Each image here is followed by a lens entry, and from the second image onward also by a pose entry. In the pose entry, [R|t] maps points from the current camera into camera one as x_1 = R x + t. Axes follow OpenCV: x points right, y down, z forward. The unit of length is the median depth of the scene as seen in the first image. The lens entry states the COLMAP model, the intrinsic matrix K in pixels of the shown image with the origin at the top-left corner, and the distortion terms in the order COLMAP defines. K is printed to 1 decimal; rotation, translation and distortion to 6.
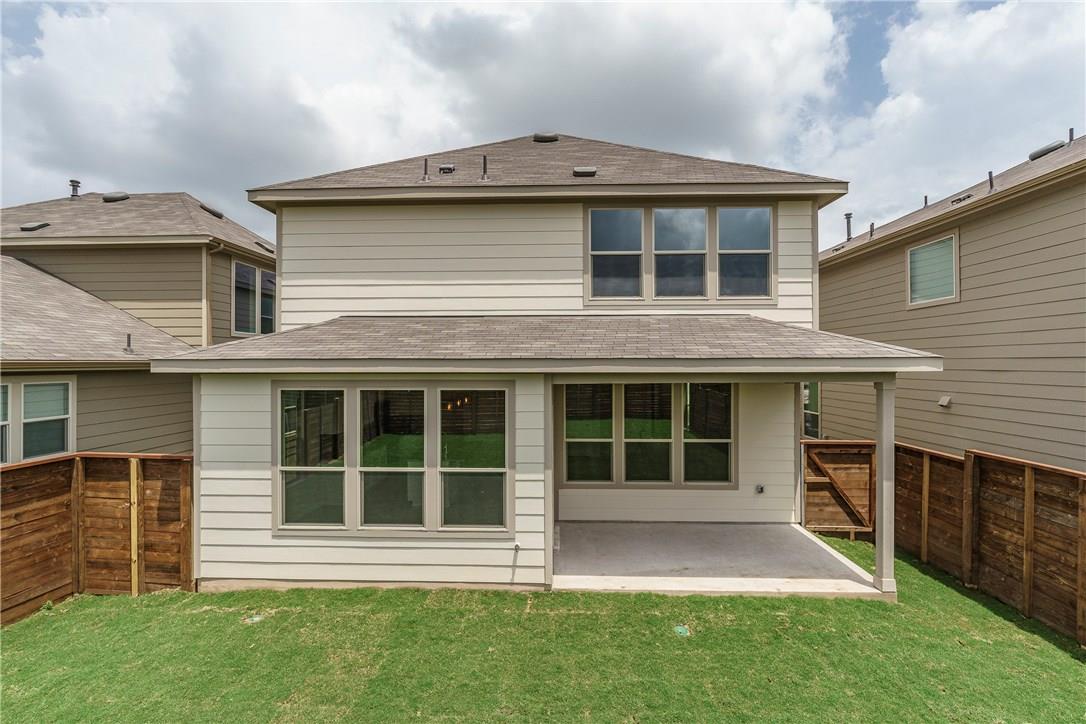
lens RADIAL K [[471.3, 0, 544.3], [0, 471.3, 362.9], [0, 0, 1]] dist [-0.008939, -0.000437]
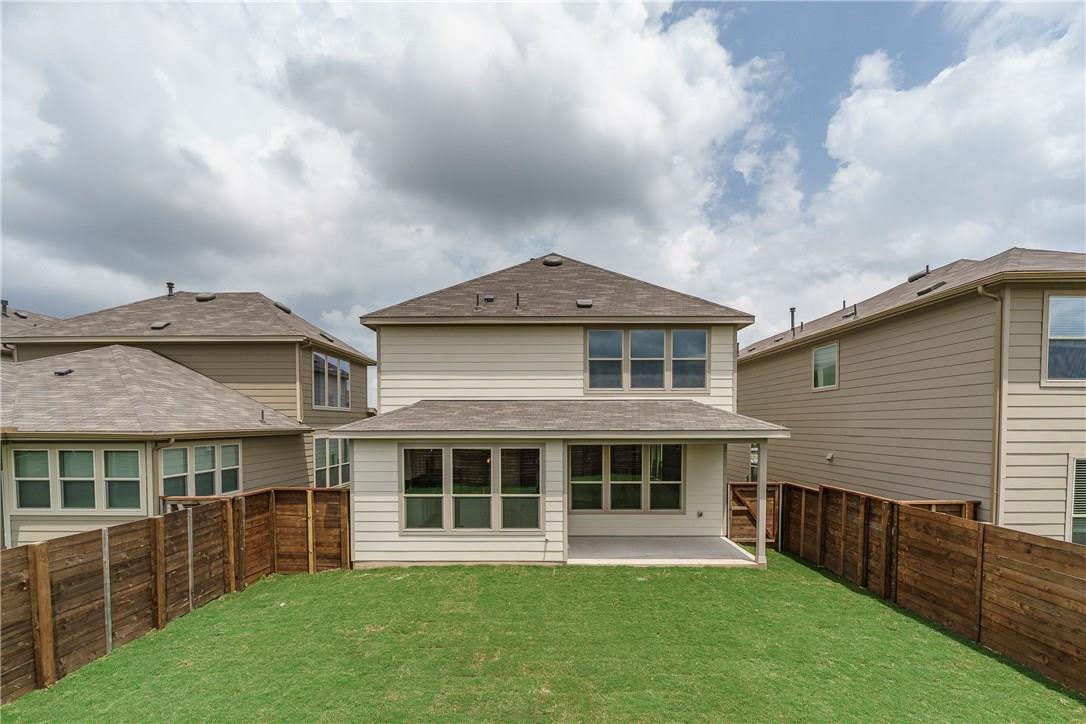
lens RADIAL K [[471.3, 0, 512.3], [0, 471.3, 439.1], [0, 0, 1]] dist [-0.008939, -0.000437]
pose [[0.999195, -0.001503, -0.040089, -0.096568], [0.002854, 0.999429, 0.033668, -0.028752], [0.040016, -0.033755, 0.998629, -0.598631]]
